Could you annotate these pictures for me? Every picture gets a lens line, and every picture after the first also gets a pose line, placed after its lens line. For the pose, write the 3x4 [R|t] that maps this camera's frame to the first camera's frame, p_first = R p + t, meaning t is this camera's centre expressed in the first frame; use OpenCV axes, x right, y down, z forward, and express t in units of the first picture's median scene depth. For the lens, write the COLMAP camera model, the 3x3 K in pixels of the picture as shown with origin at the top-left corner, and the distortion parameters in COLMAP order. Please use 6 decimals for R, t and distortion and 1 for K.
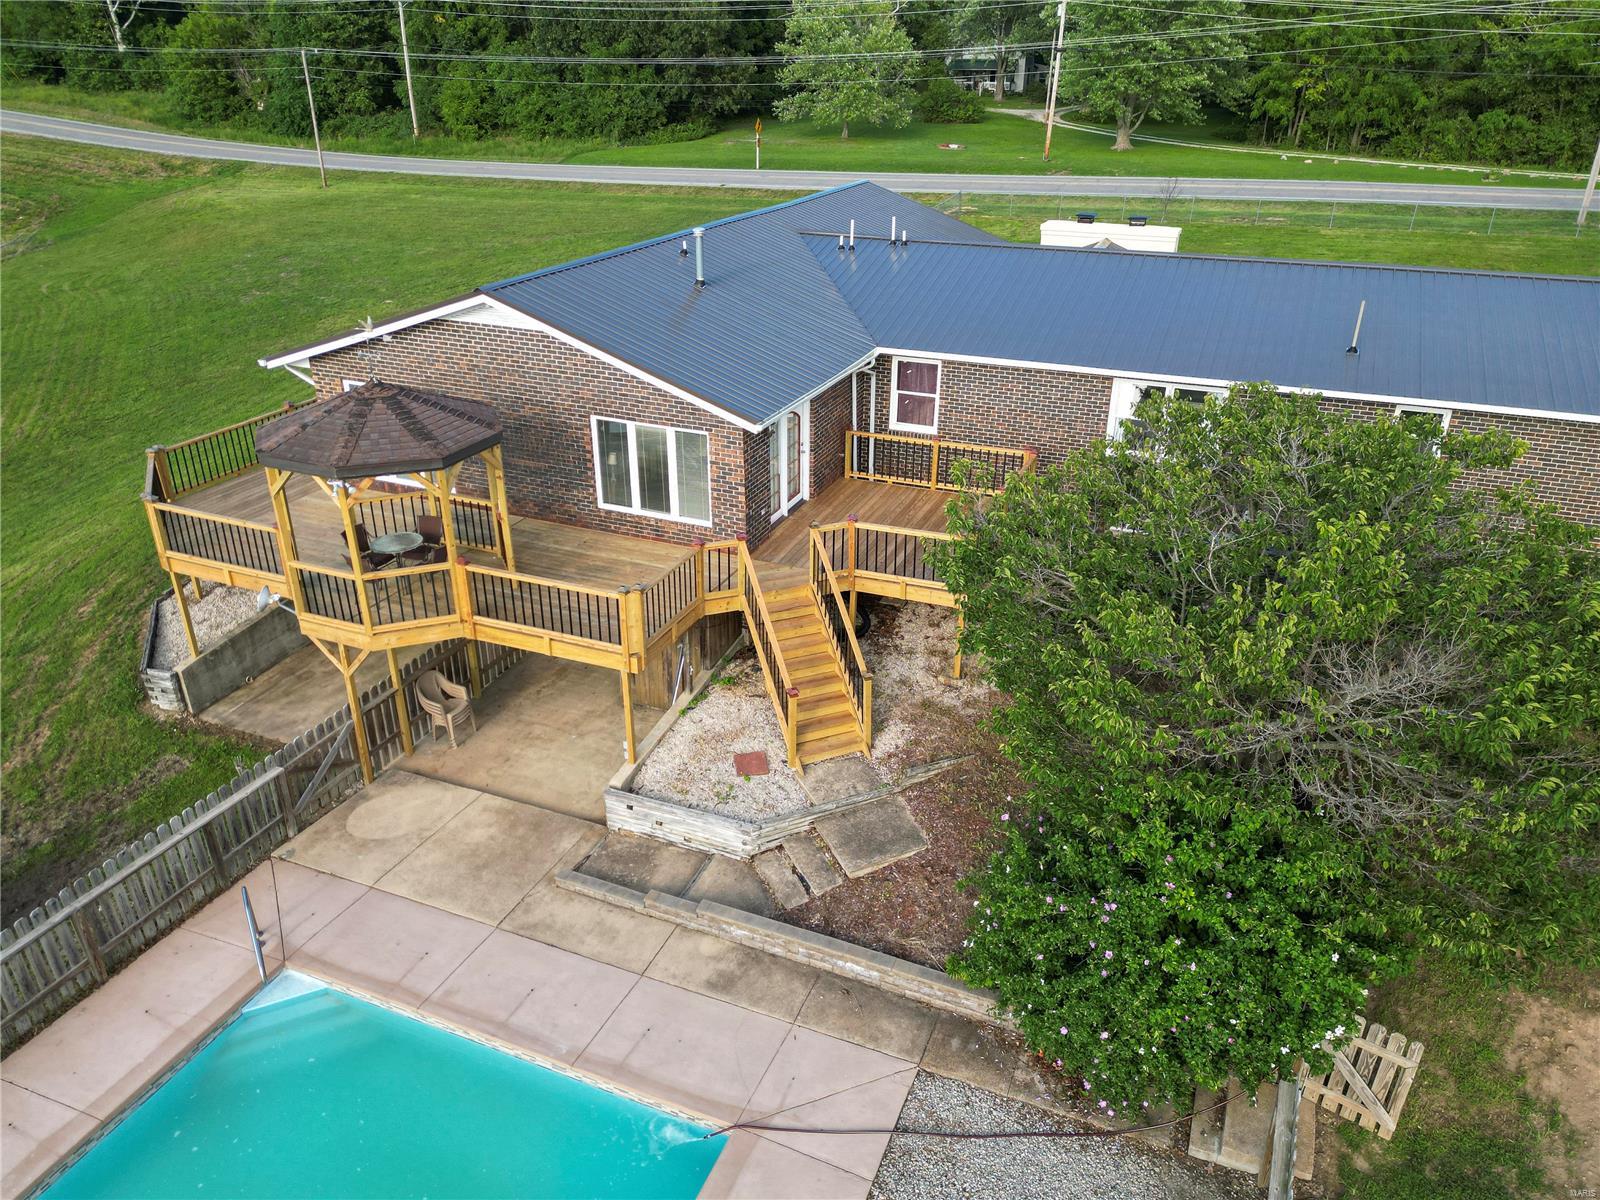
lens RADIAL K [[1128.4, 0, 800.0], [0, 1128.4, 600.0], [0, 0, 1]] dist [0.060262, -0.044405]
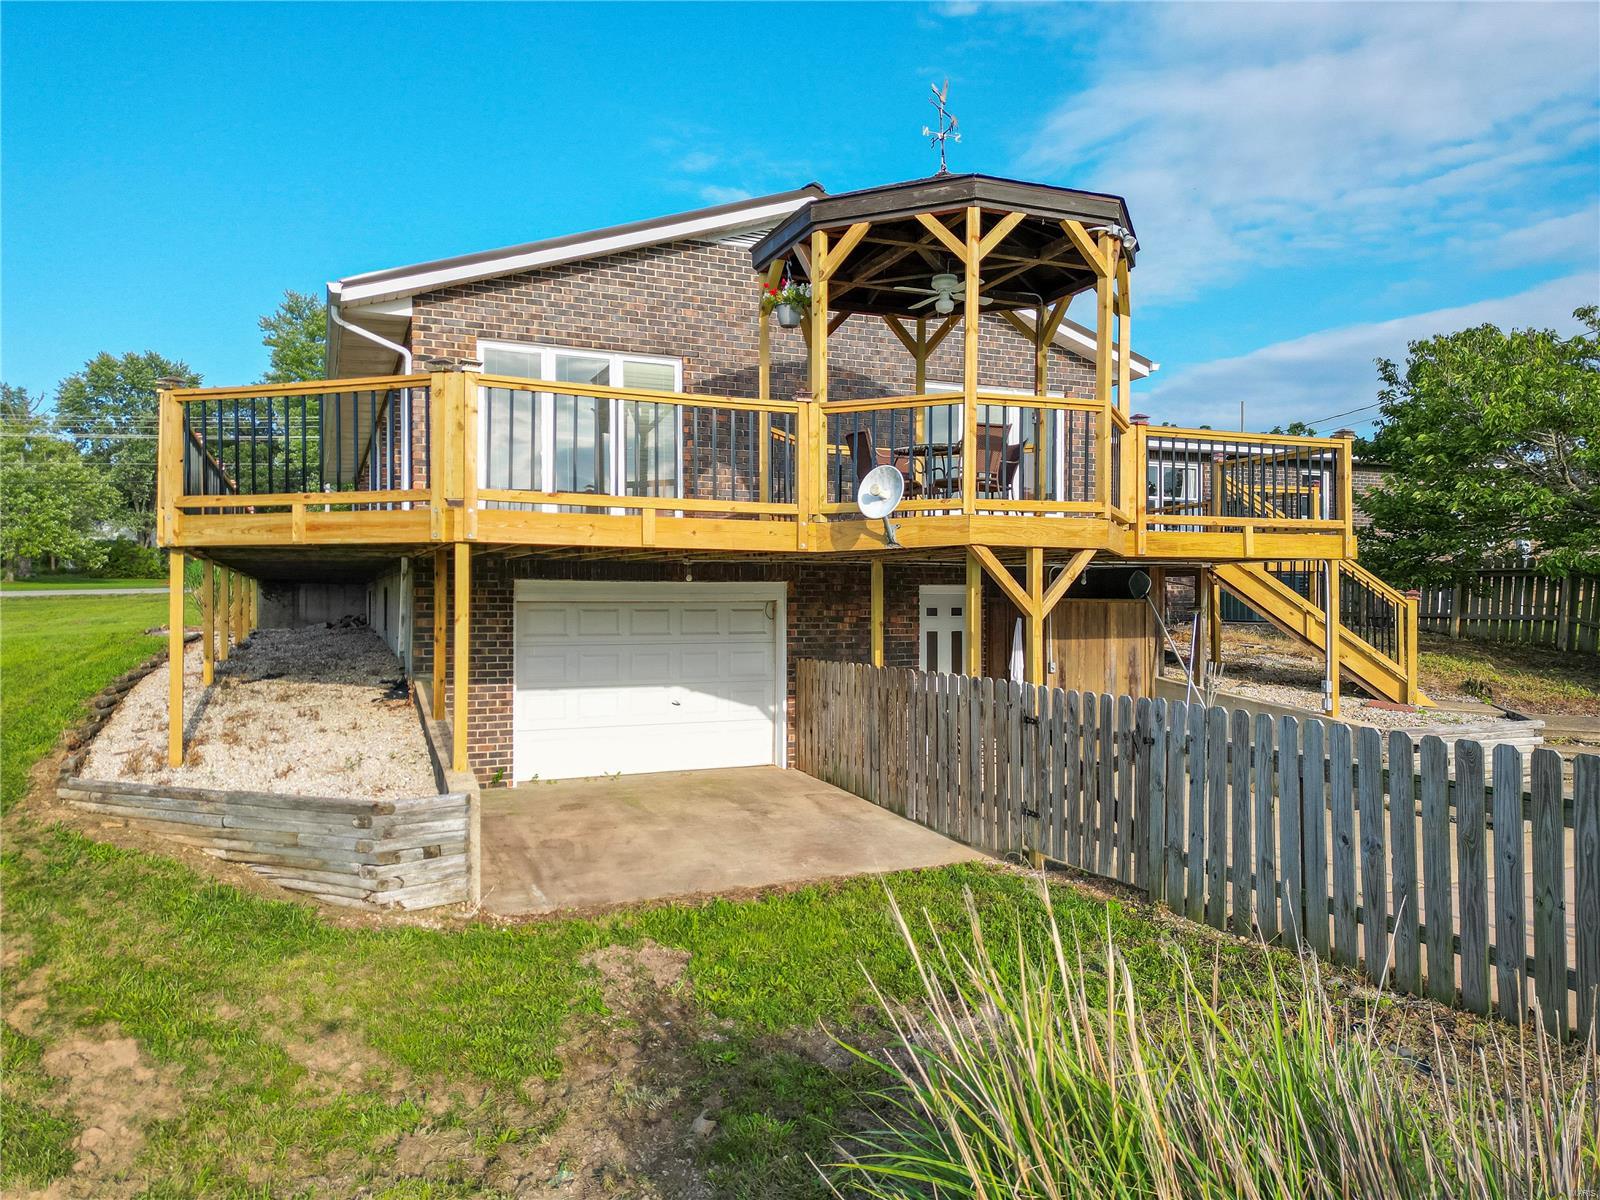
lens RADIAL K [[1128.5, 0, 800.0], [0, 1128.5, 600.0], [0, 0, 1]] dist [0.065944, -0.035211]
pose [[0.693360, -0.003573, 0.720582, -0.867018], [0.323212, 0.895295, -0.306563, 0.188596], [-0.644039, 0.445460, 0.621916, 0.734443]]
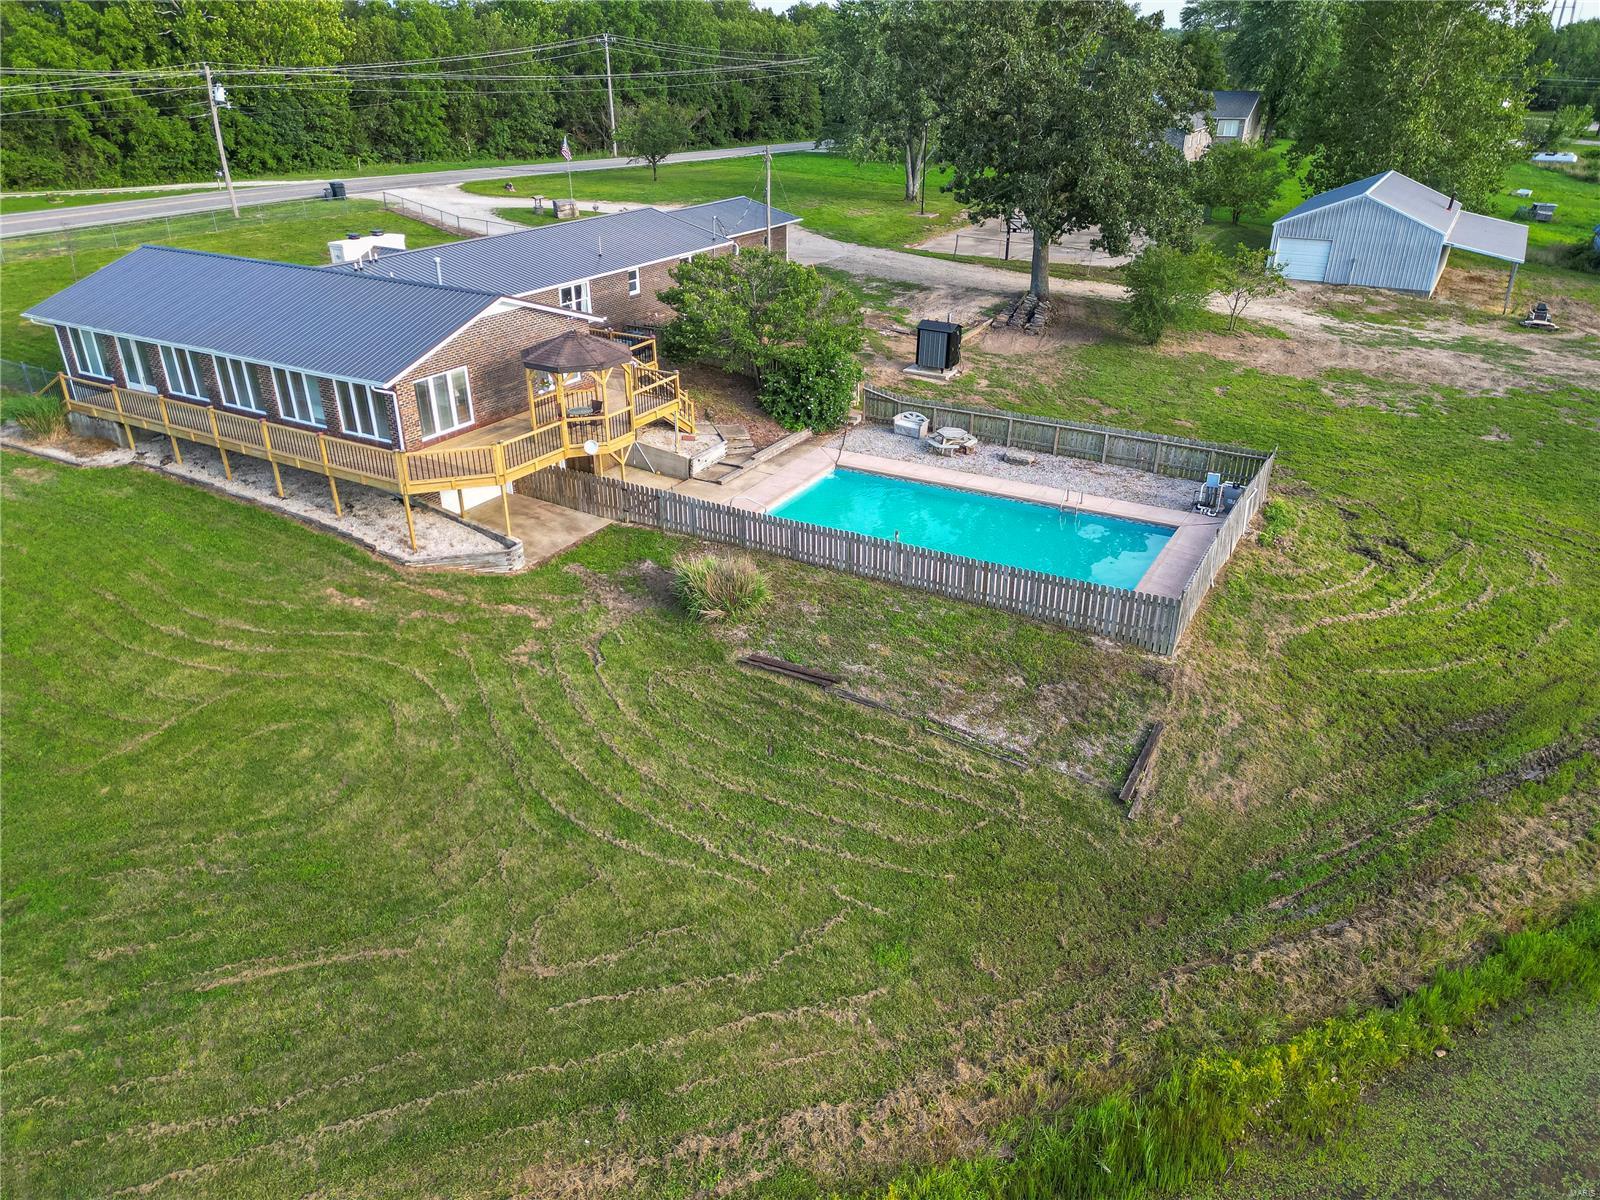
lens RADIAL K [[1128.5, 0, 800.0], [0, 1128.5, 600.0], [0, 0, 1]] dist [0.065944, -0.035211]
pose [[0.125905, -0.443955, 0.887160, -2.385579], [0.441414, 0.825942, 0.350675, -0.327644], [-0.888426, 0.347453, 0.299958, 0.144388]]
